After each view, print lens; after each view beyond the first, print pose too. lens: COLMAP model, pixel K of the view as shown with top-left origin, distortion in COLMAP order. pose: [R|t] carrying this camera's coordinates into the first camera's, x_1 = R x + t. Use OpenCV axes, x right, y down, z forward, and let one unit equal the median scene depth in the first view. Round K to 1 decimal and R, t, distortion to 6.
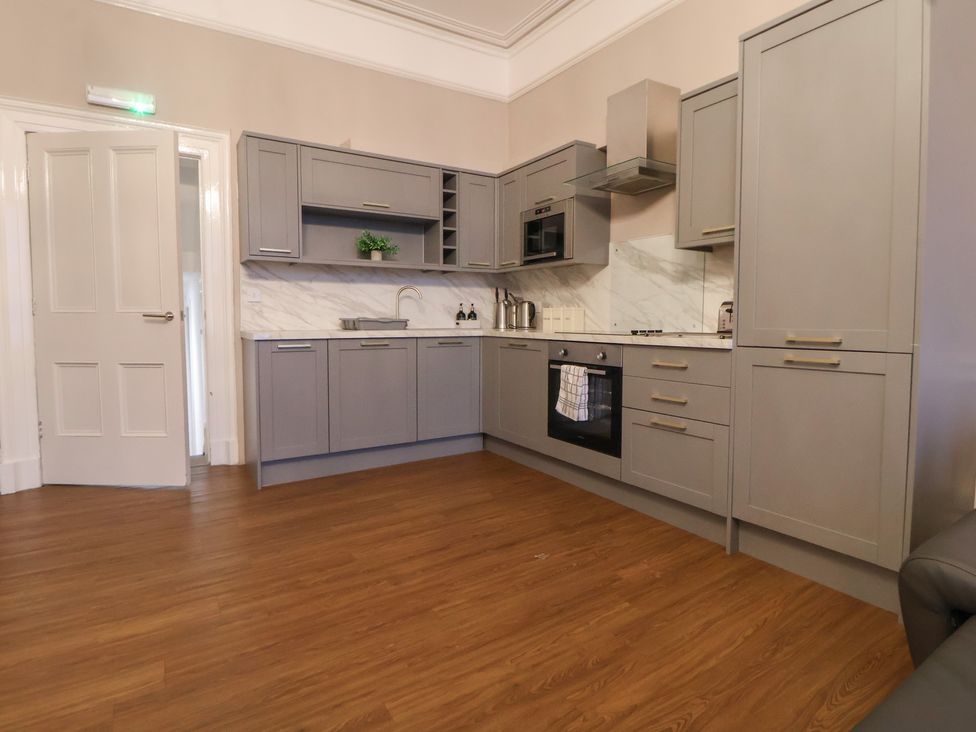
lens RADIAL K [[517.3, 0, 482.1], [0, 517.3, 347.9], [0, 0, 1]] dist [0.001985, -0.001823]
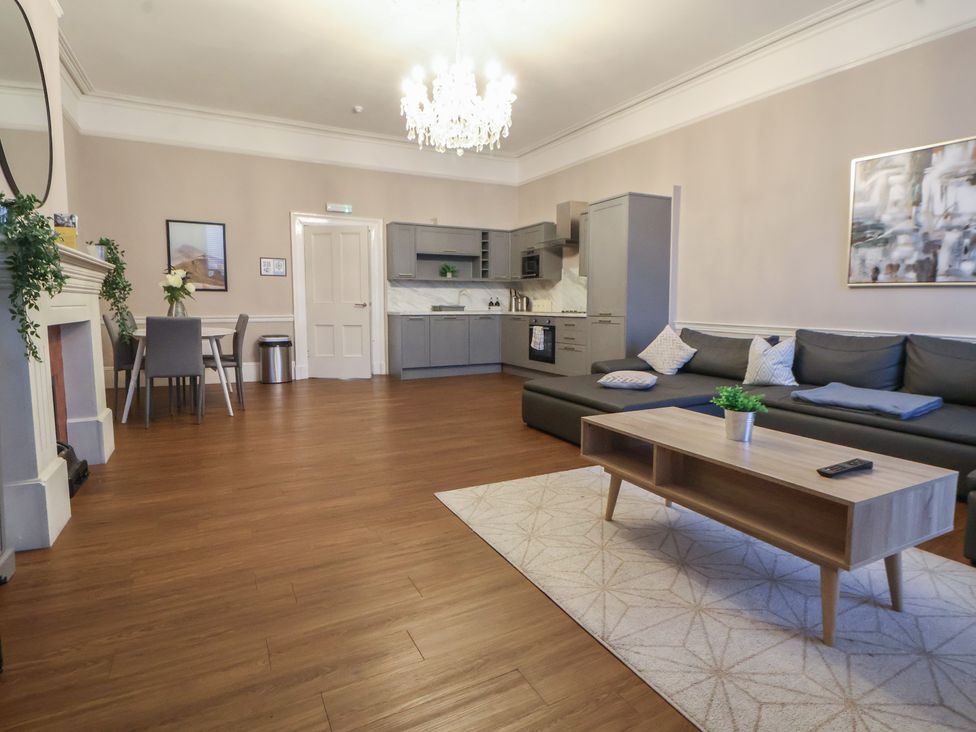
lens RADIAL K [[517.3, 0, 482.1], [0, 517.3, 347.9], [0, 0, 1]] dist [0.001985, -0.001823]
pose [[0.997002, 0.006000, -0.077148, 0.089650], [-0.003934, 0.999630, 0.026911, 0.058397], [0.077281, -0.026527, 0.996656, -1.099385]]
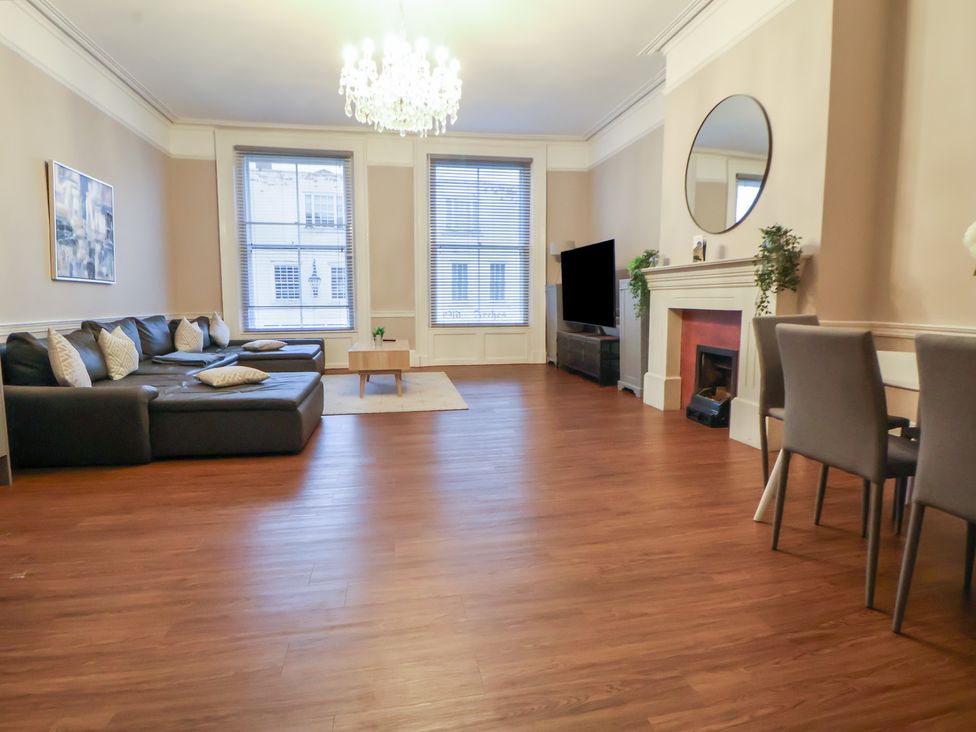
lens RADIAL K [[517.3, 0, 482.1], [0, 517.3, 347.9], [0, 0, 1]] dist [0.001985, -0.001823]
pose [[-0.930475, -0.036561, 0.364525, -0.567710], [0.020277, 0.988343, 0.150886, -0.055257], [-0.365793, 0.147788, -0.918888, 0.905958]]
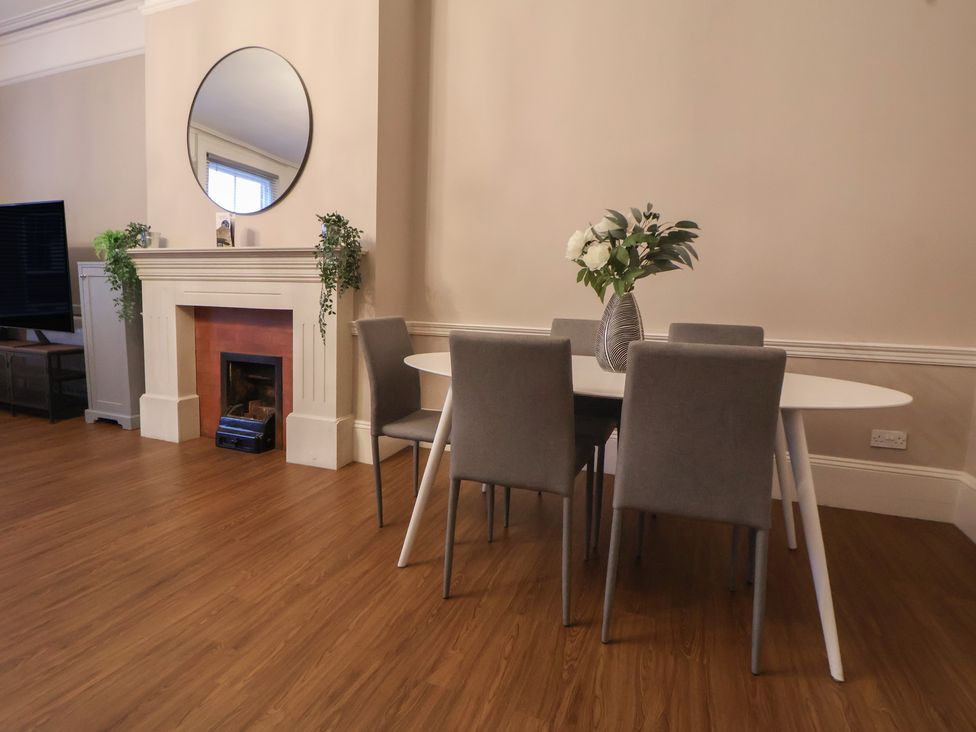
lens RADIAL K [[518.5, 0, 482.5], [0, 518.5, 351.9], [0, 0, 1]] dist [0.003136, -0.016623]
pose [[-0.802226, 0.028148, -0.596357, -0.408232], [-0.068221, 0.988023, 0.138407, -0.035819], [0.593110, 0.151718, -0.790697, 0.650032]]
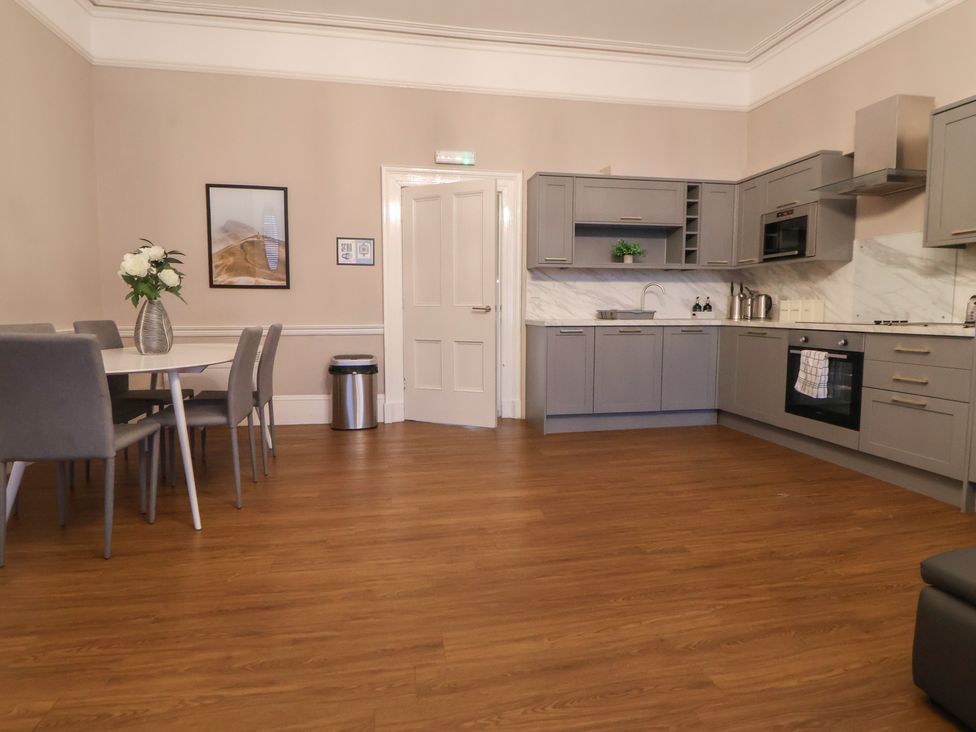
lens RADIAL K [[518.5, 0, 482.5], [0, 518.5, 351.9], [0, 0, 1]] dist [0.003136, -0.016623]
pose [[0.931645, 0.028100, -0.362281, -0.080232], [-0.019558, 0.999438, 0.027226, 0.016698], [0.362842, -0.018279, 0.931671, -0.295170]]
